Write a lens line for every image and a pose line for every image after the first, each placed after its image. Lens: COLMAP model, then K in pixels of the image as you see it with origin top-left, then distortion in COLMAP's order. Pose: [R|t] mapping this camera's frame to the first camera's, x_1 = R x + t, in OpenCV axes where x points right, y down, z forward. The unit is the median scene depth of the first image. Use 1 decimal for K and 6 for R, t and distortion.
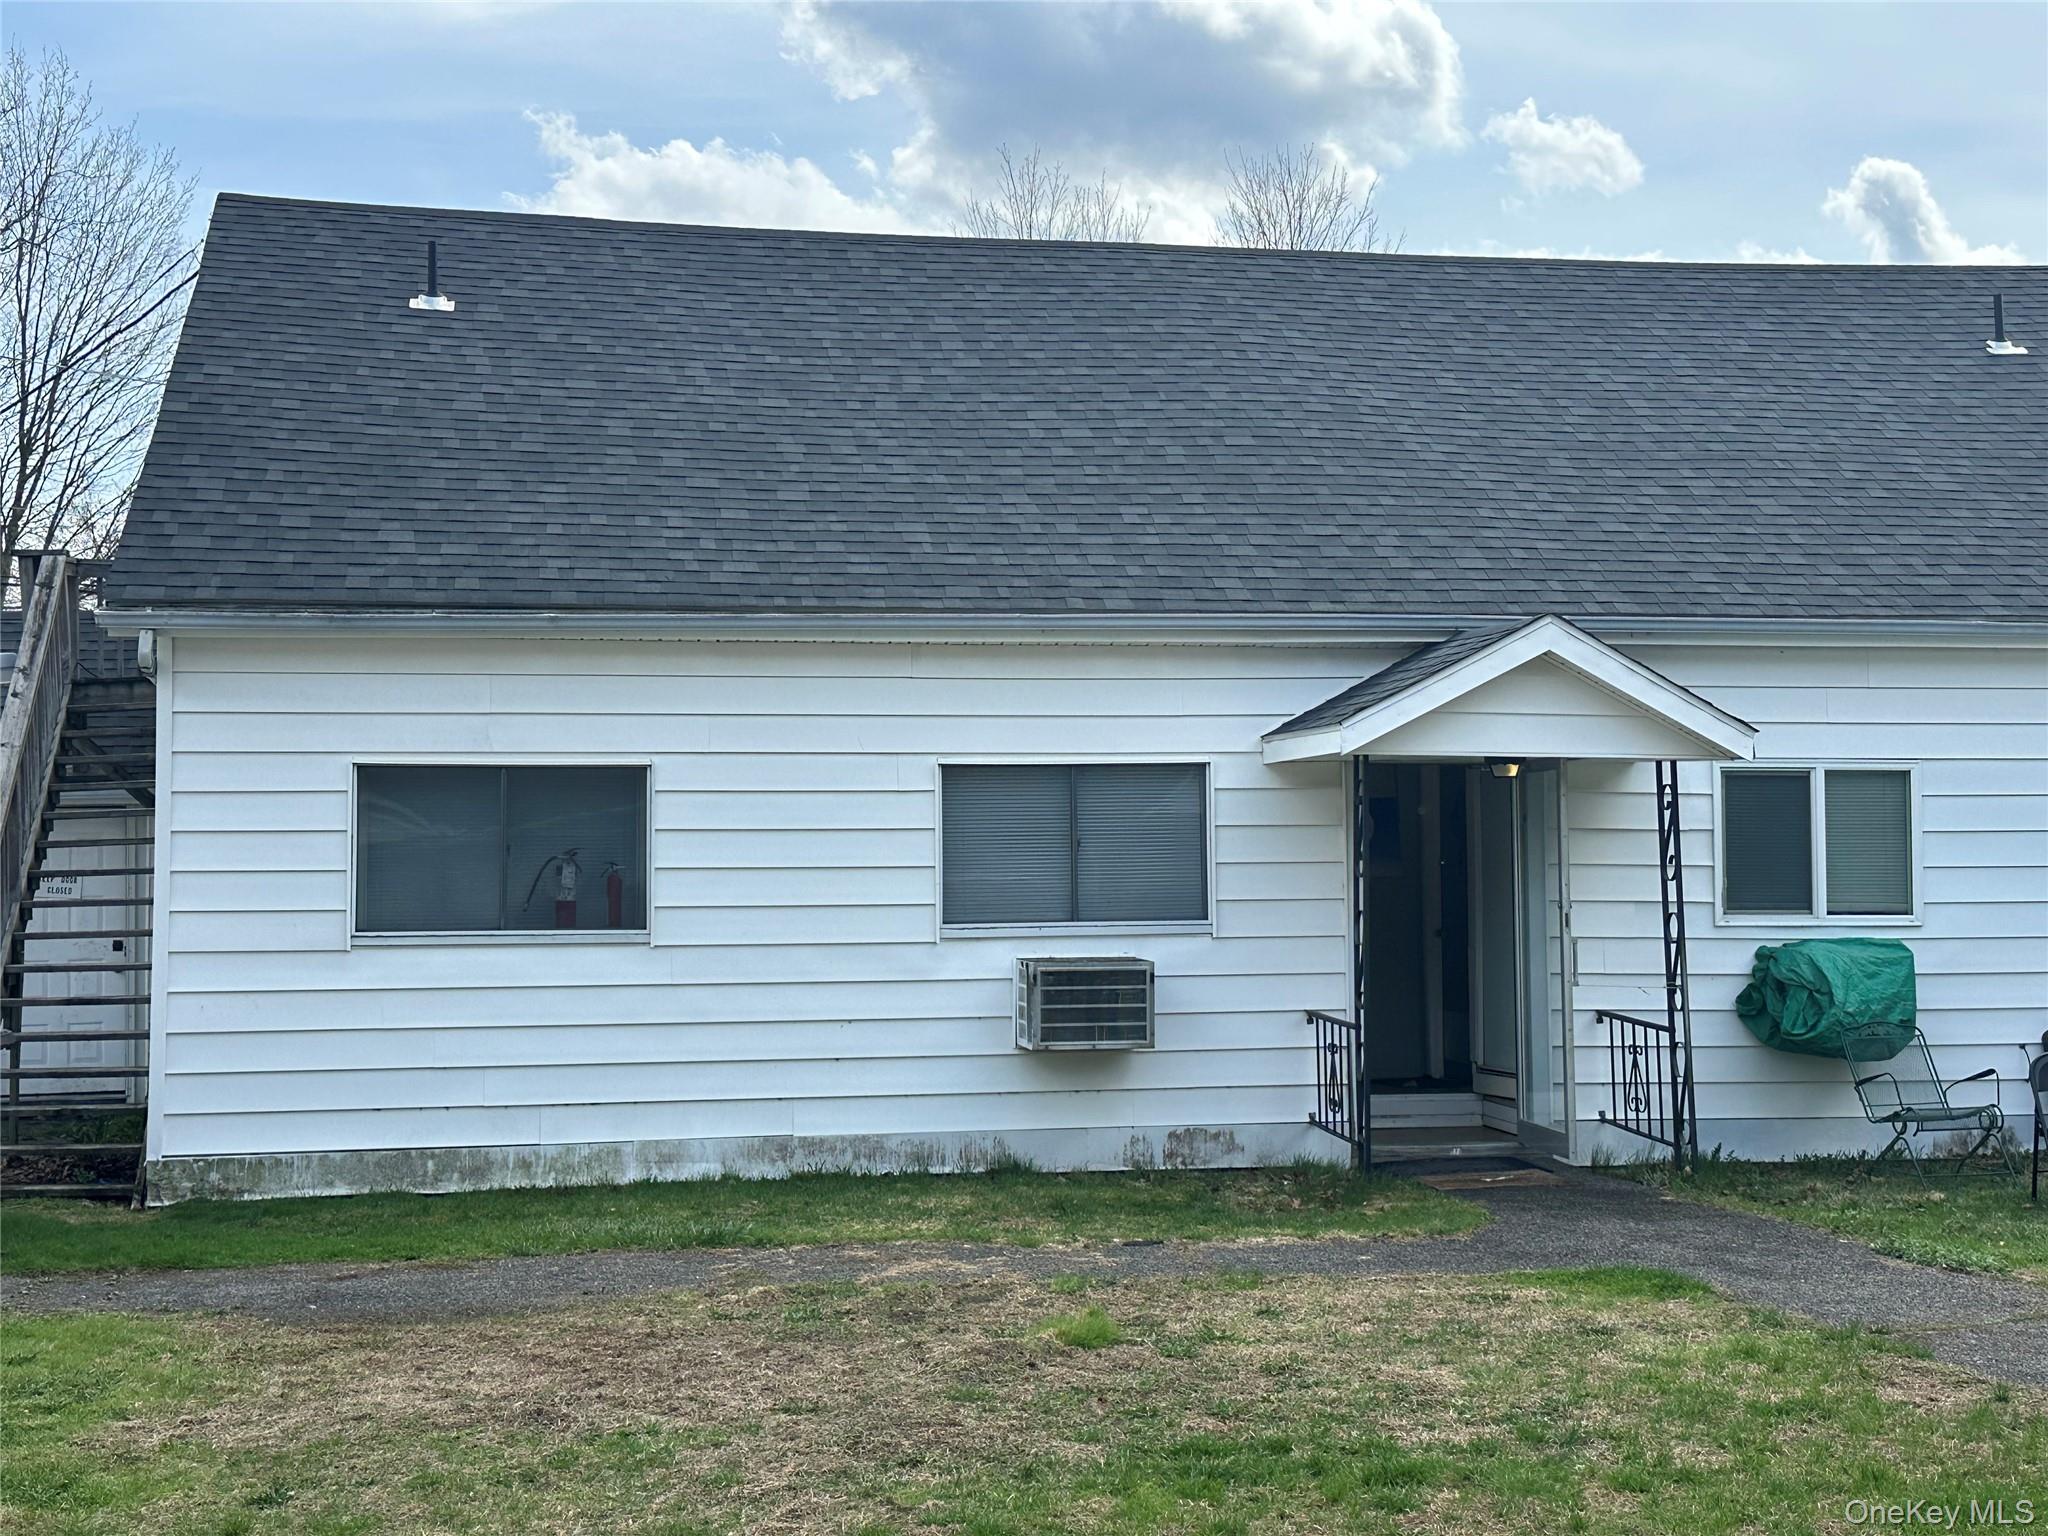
lens RADIAL K [[2678.9, 0, 1024.9], [0, 2678.9, 751.1], [0, 0, 1]] dist [0.132083, 0.000000]
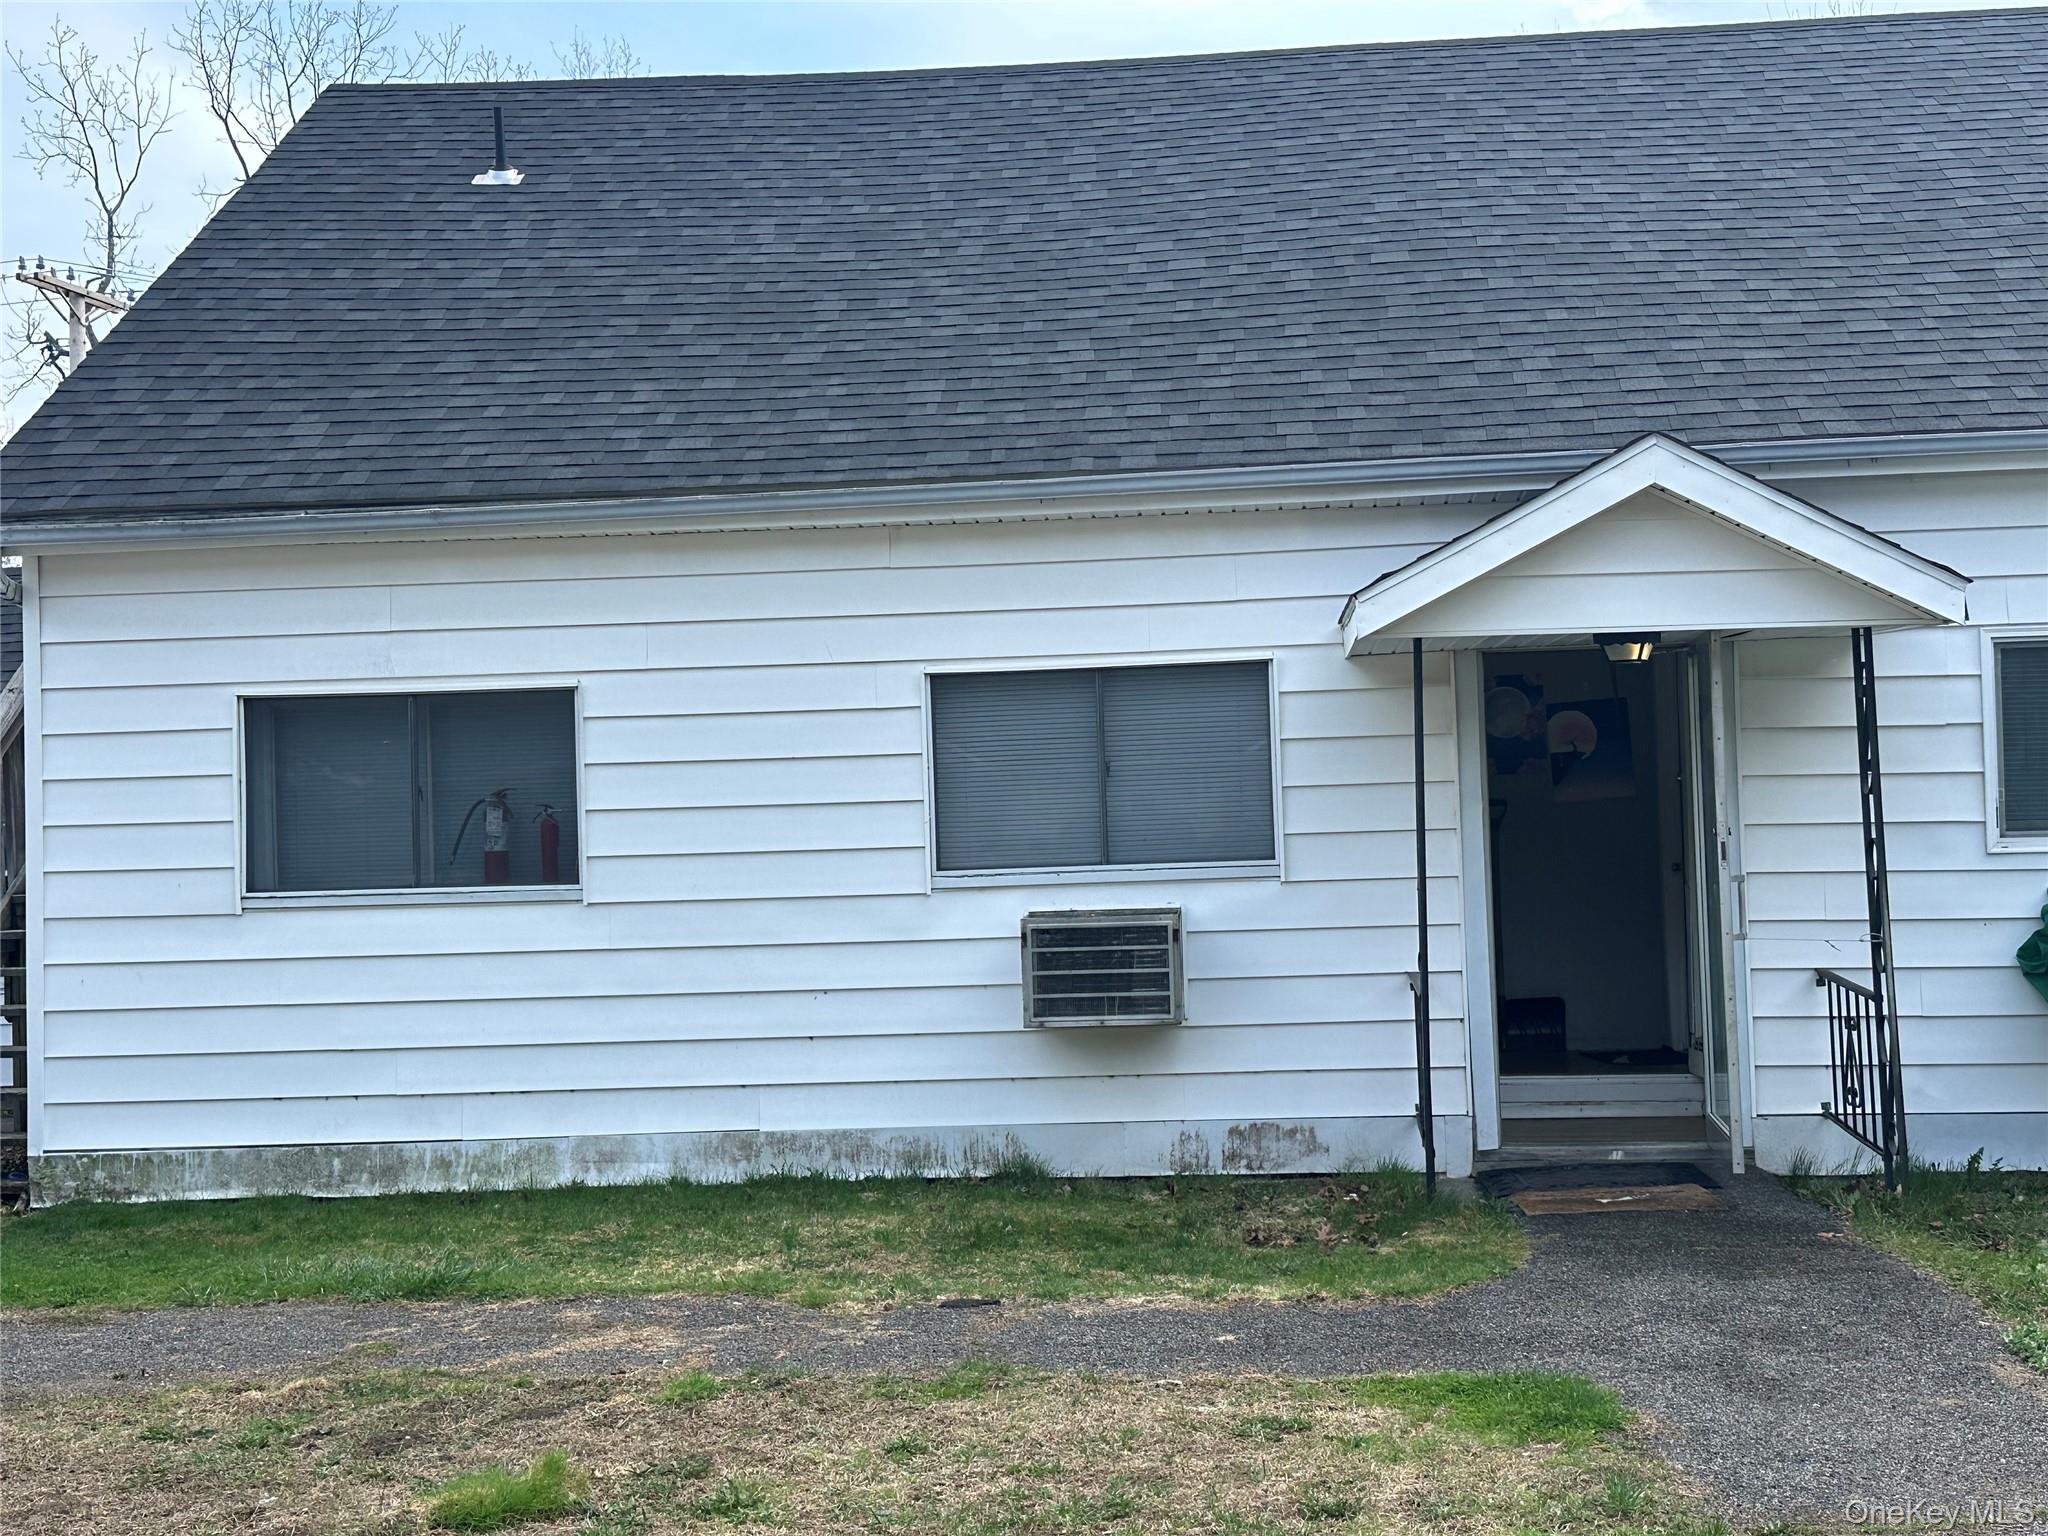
lens RADIAL K [[2577.1, 0, 1023.2], [0, 2577.1, 777.7], [0, 0, 1]] dist [0.106552, 0.000000]
pose [[0.966132, -0.026885, -0.256645, 0.192646], [0.035753, 0.998912, 0.029951, 0.013810], [0.255560, -0.038113, 0.966042, 0.252971]]
